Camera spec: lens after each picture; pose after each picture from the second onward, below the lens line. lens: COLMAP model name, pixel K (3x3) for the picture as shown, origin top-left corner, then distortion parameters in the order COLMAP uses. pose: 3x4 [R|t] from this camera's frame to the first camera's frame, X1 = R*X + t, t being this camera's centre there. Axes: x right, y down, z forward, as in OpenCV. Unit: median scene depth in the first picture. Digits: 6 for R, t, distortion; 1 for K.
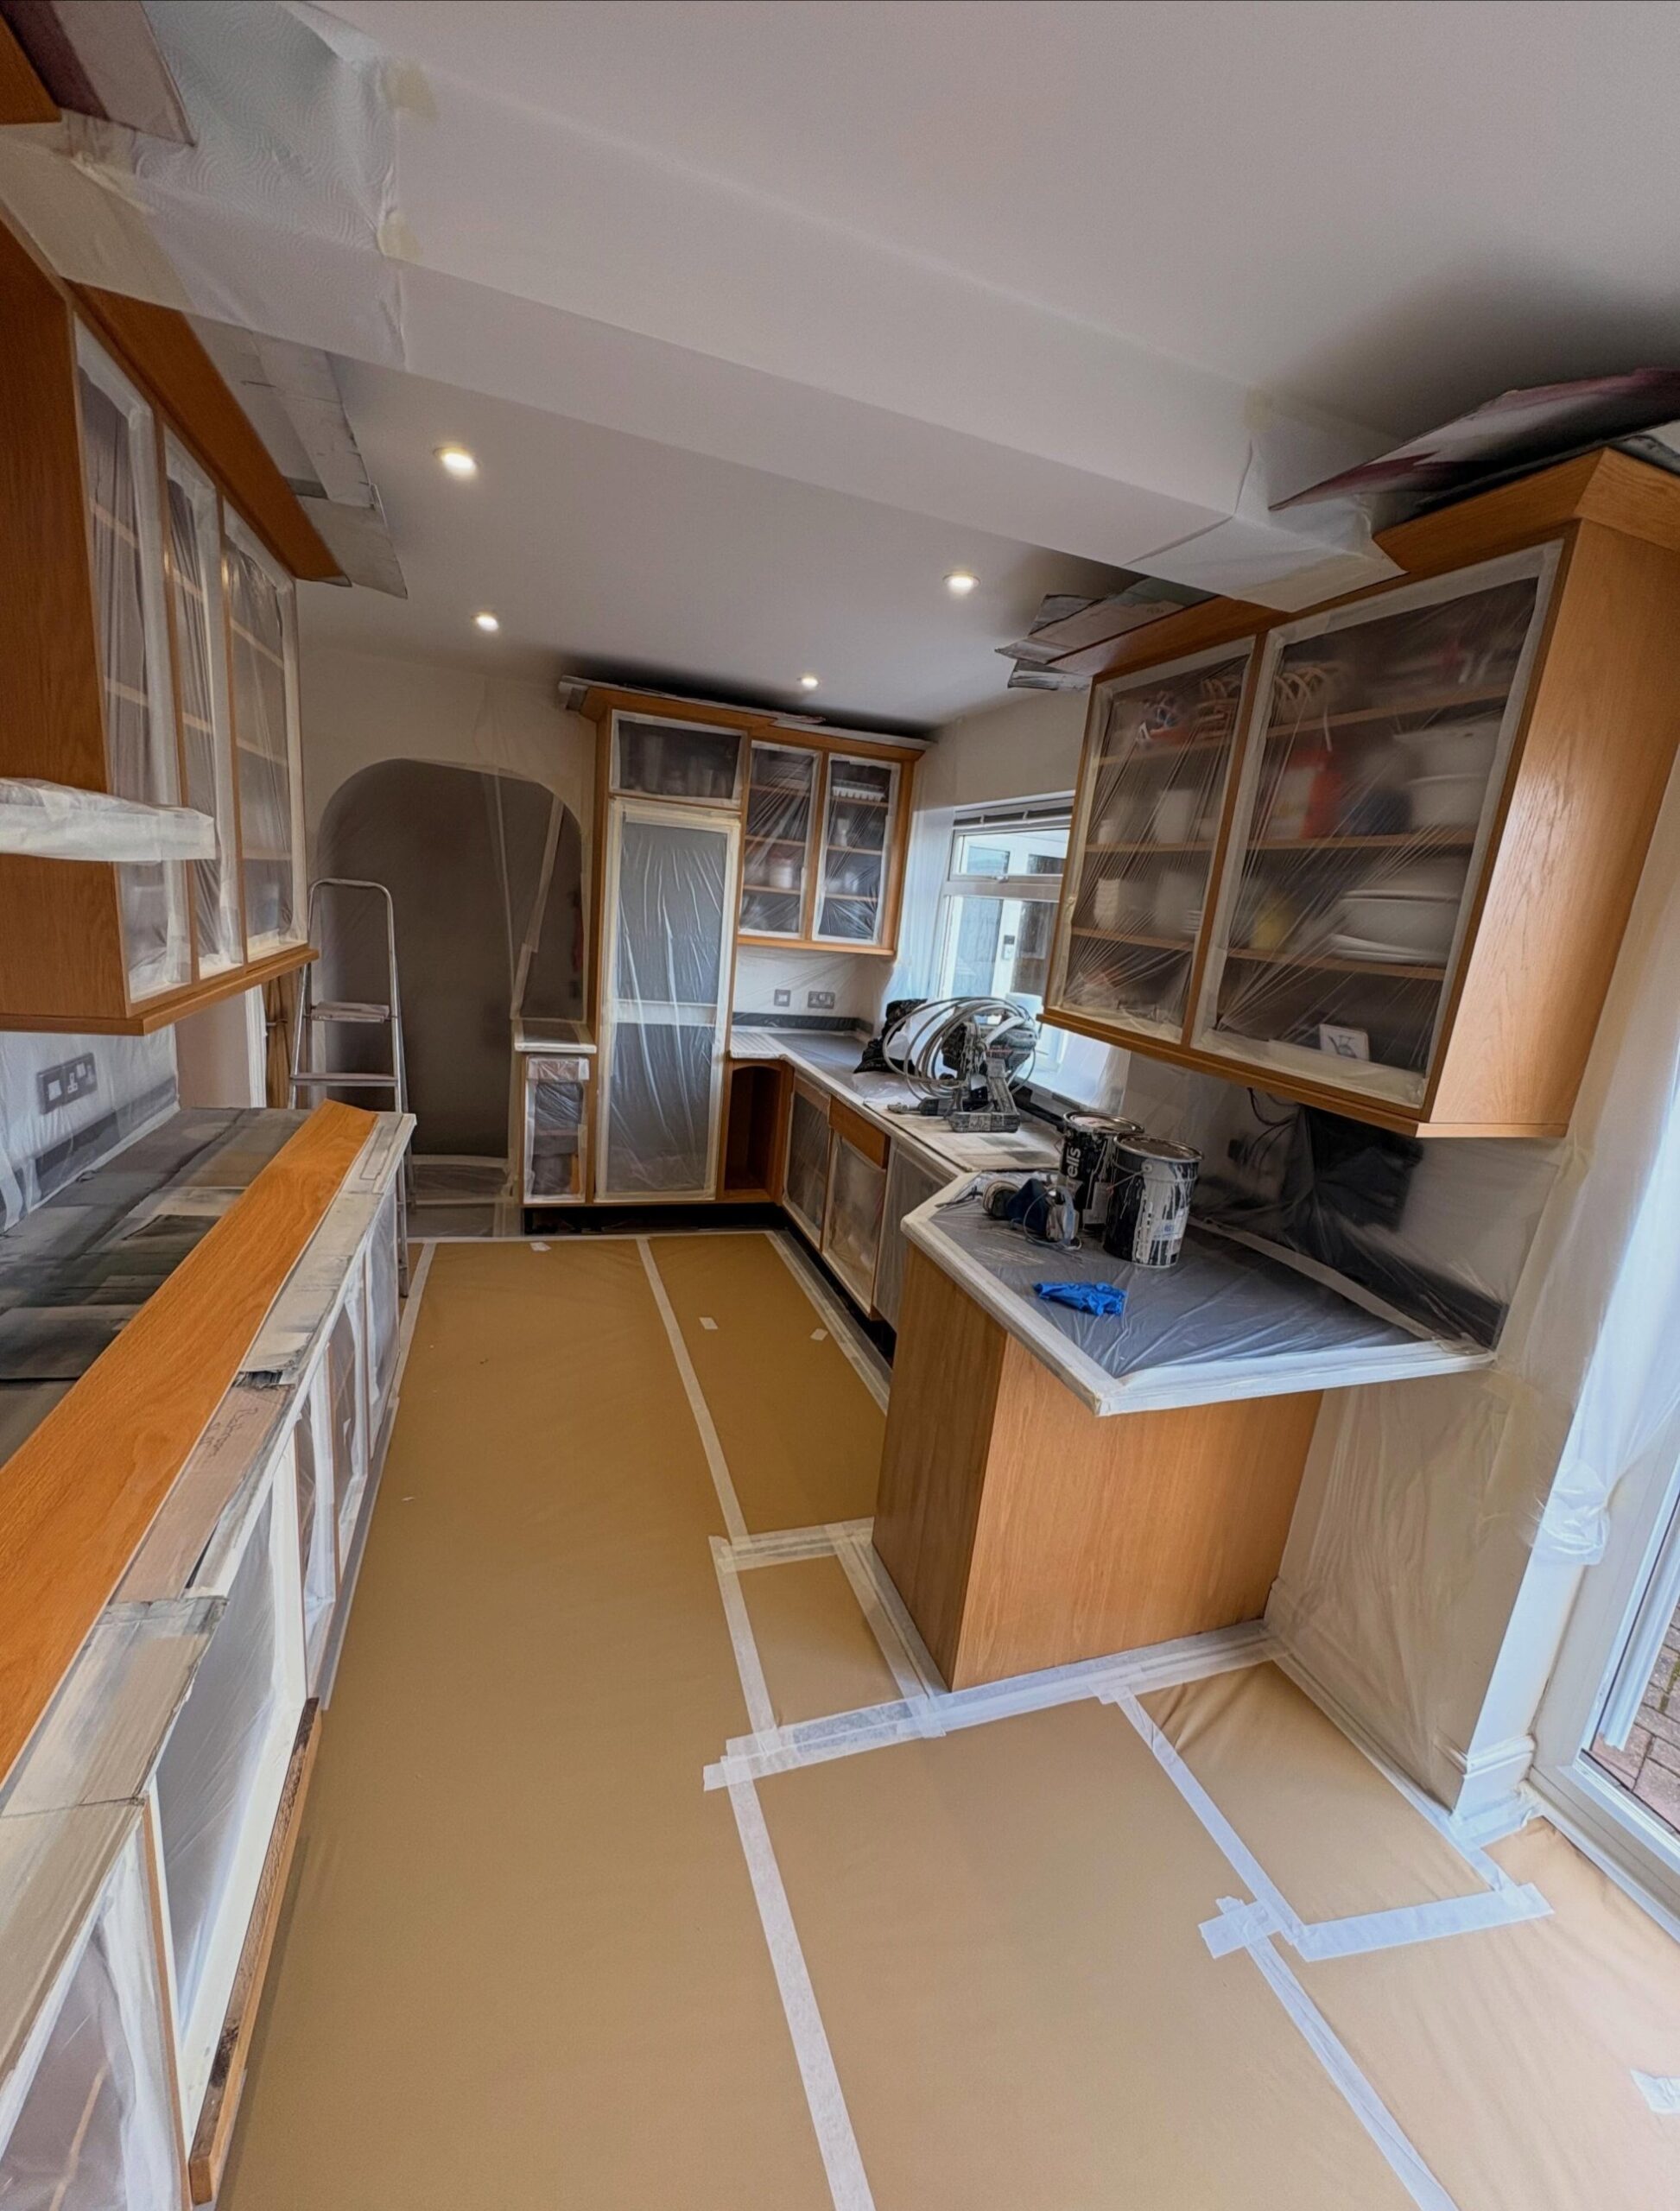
lens RADIAL K [[888.2, 0, 840.0], [0, 888.2, 1105.5], [0, 0, 1]] dist [-0.000529, -0.000435]
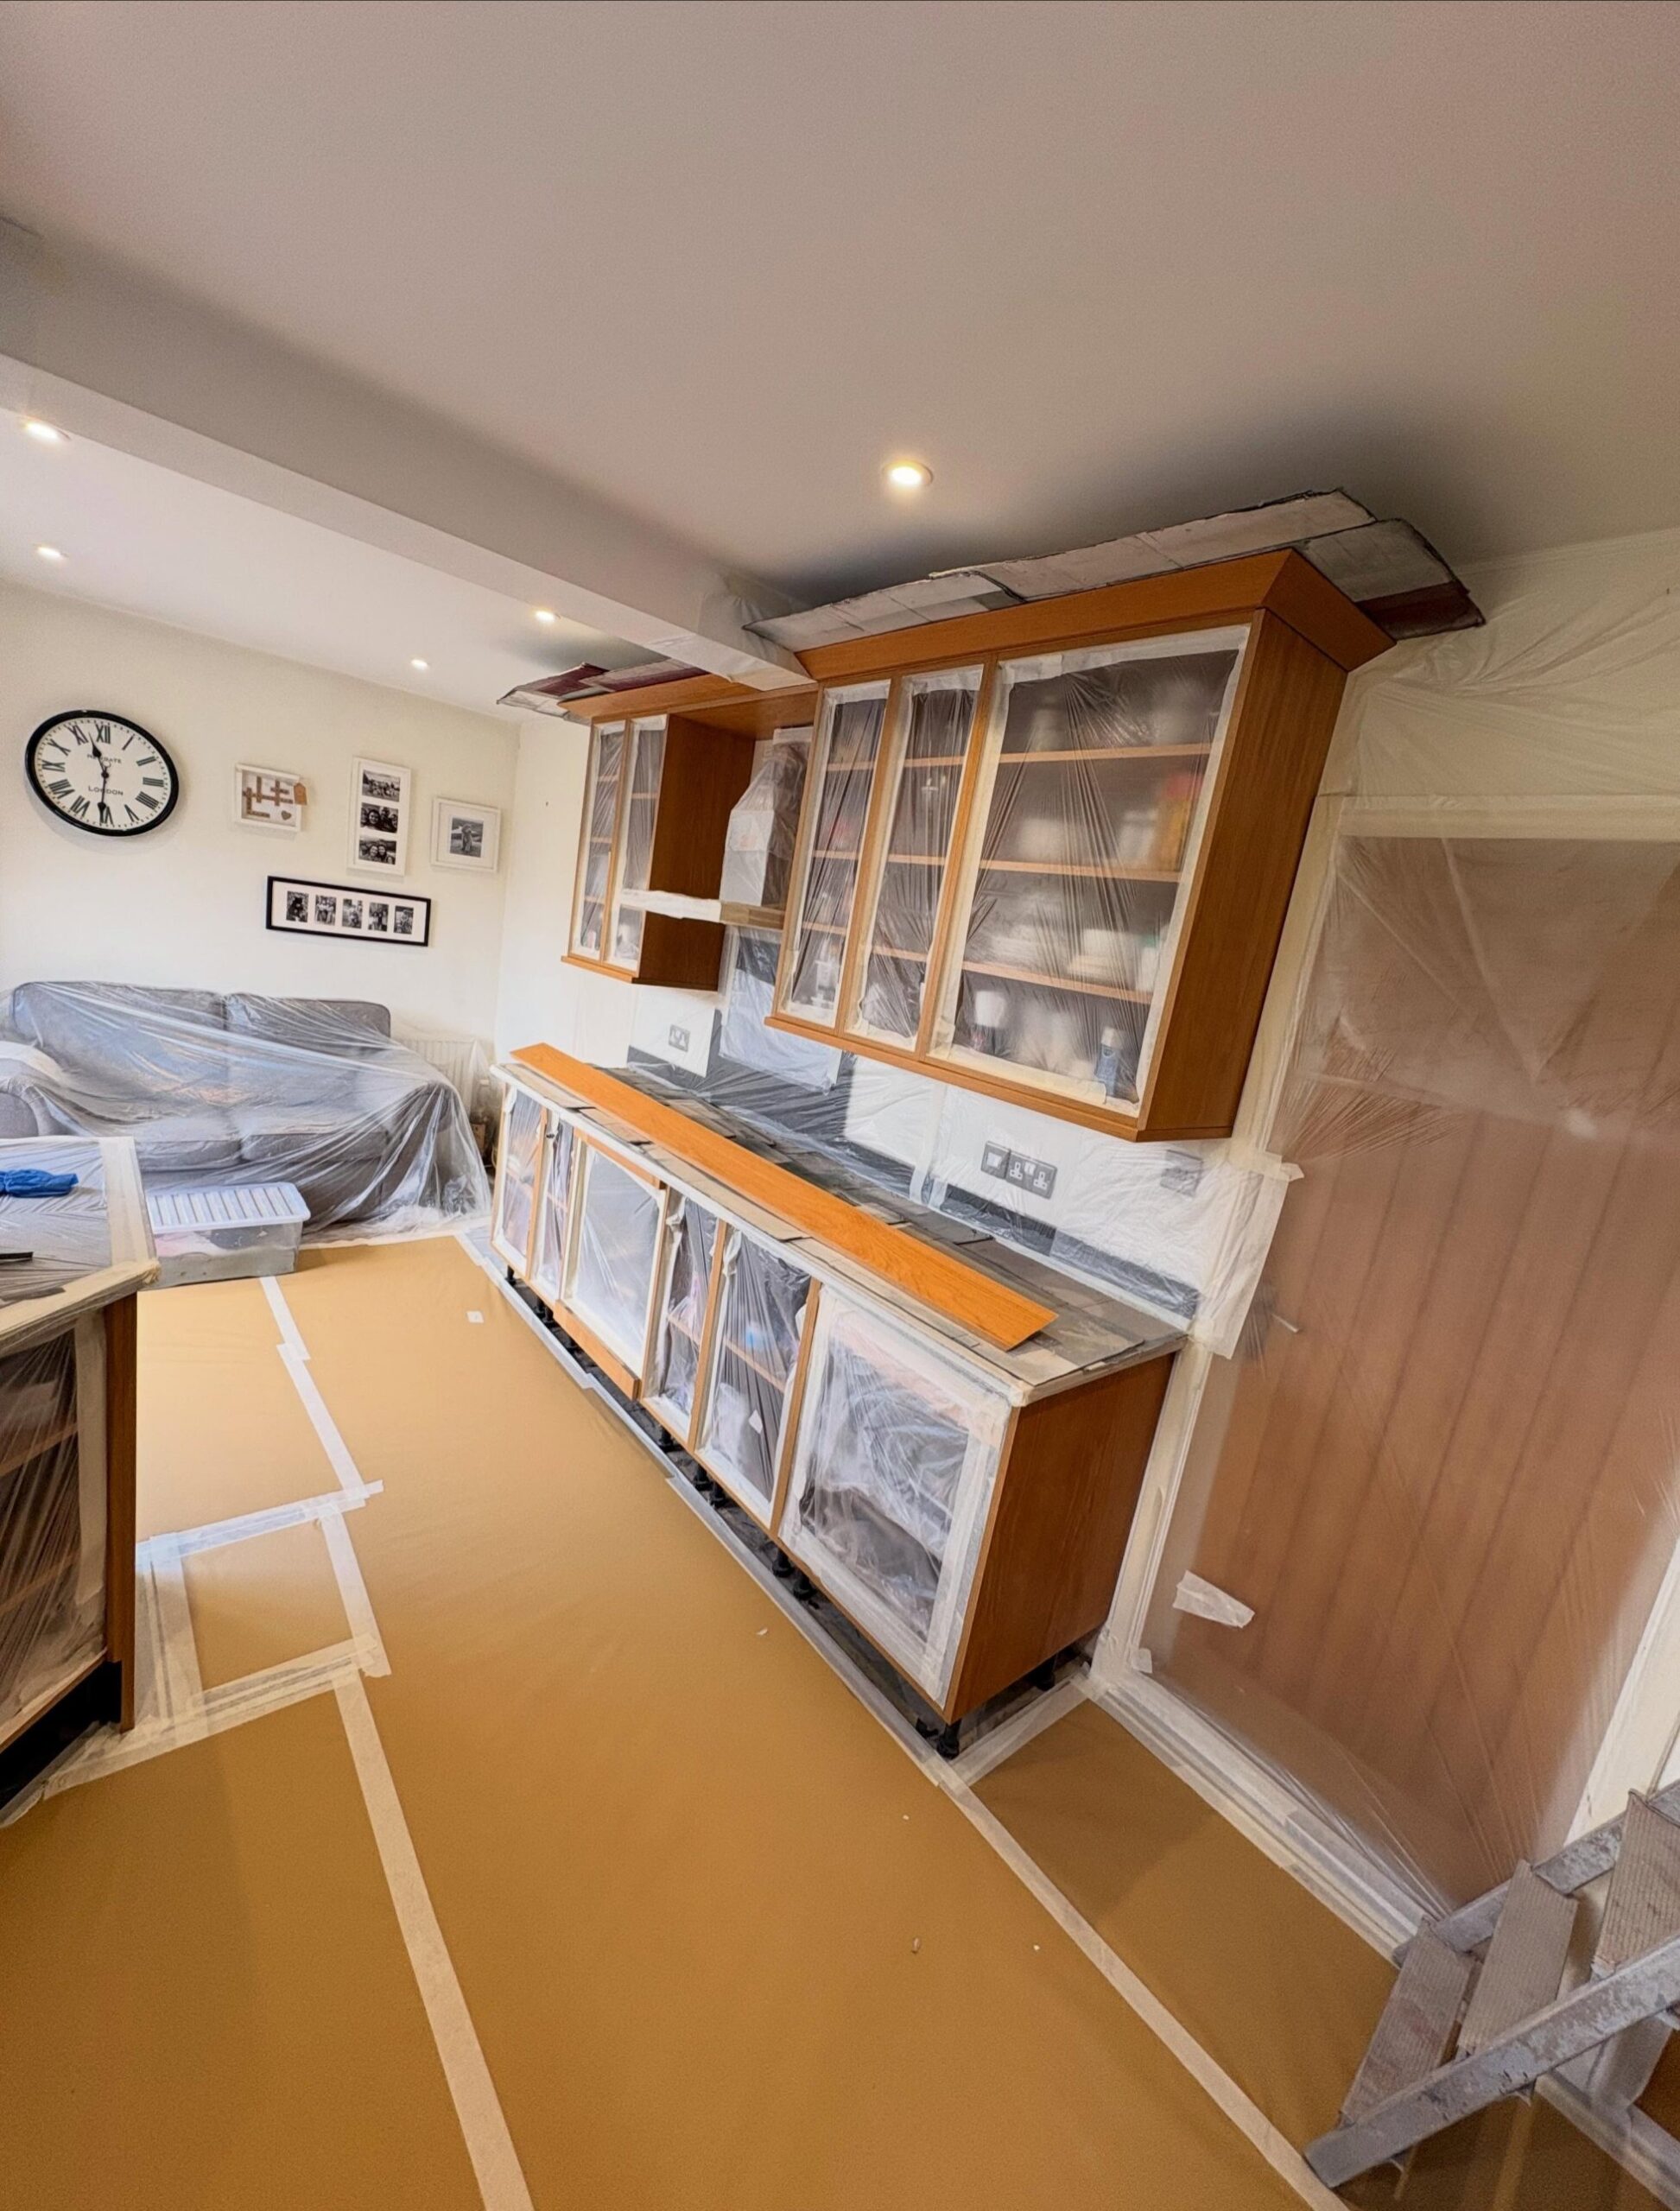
lens RADIAL K [[888.2, 0, 840.0], [0, 888.2, 1105.5], [0, 0, 1]] dist [-0.000529, -0.000435]
pose [[-0.903592, -0.172460, -0.392148, -0.115806], [-0.320113, 0.880143, 0.350537, -0.384314], [0.284692, 0.442274, -0.850496, 1.621366]]
